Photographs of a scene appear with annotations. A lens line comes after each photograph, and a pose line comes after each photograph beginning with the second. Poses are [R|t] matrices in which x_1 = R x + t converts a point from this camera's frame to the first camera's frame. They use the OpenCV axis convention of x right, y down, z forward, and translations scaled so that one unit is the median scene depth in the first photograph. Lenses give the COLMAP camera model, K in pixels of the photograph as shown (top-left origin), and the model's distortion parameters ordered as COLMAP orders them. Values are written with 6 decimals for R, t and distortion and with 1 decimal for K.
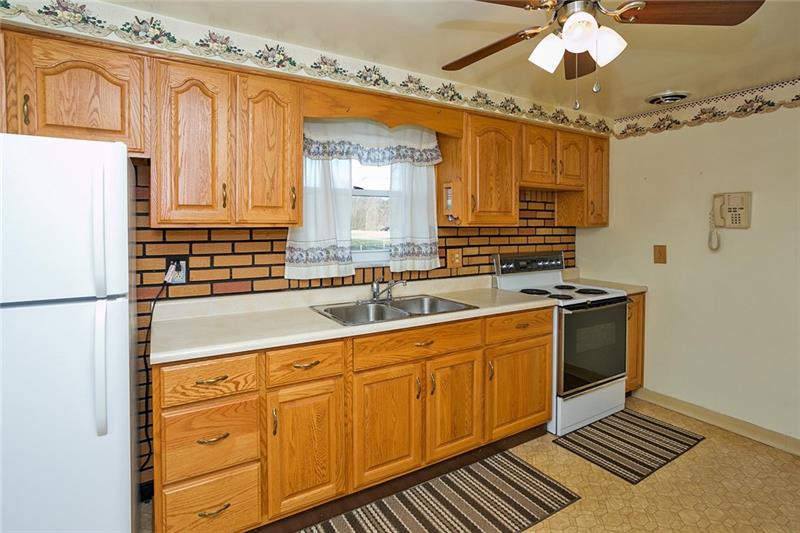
lens RADIAL K [[414.3, 0, 400.0], [0, 414.3, 266.5], [0, 0, 1]] dist [-0.003264, -0.000511]
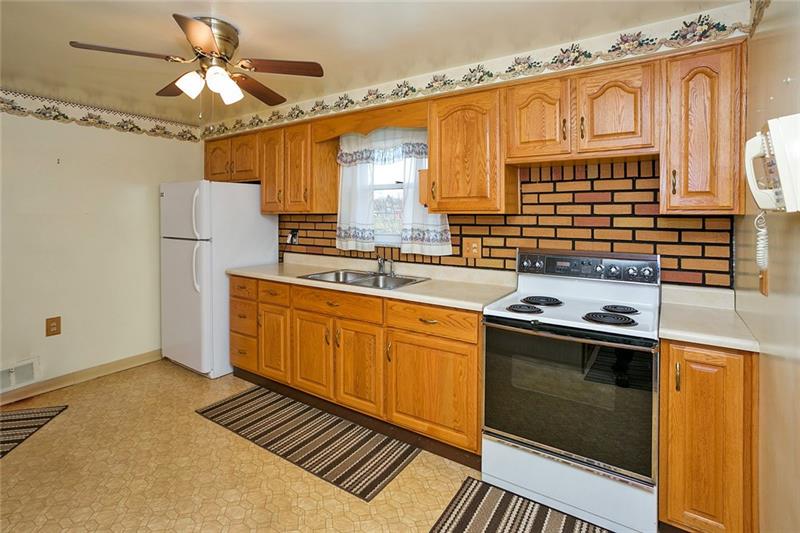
lens RADIAL K [[389.3, 0, 394.6], [0, 389.3, 253.7], [0, 0, 1]] dist [-0.043933, 0.019904]
pose [[0.414200, 0.084497, -0.906255, 0.889903], [-0.100203, 0.993863, 0.046868, -0.031222], [0.904653, 0.071397, 0.420125, 0.484558]]
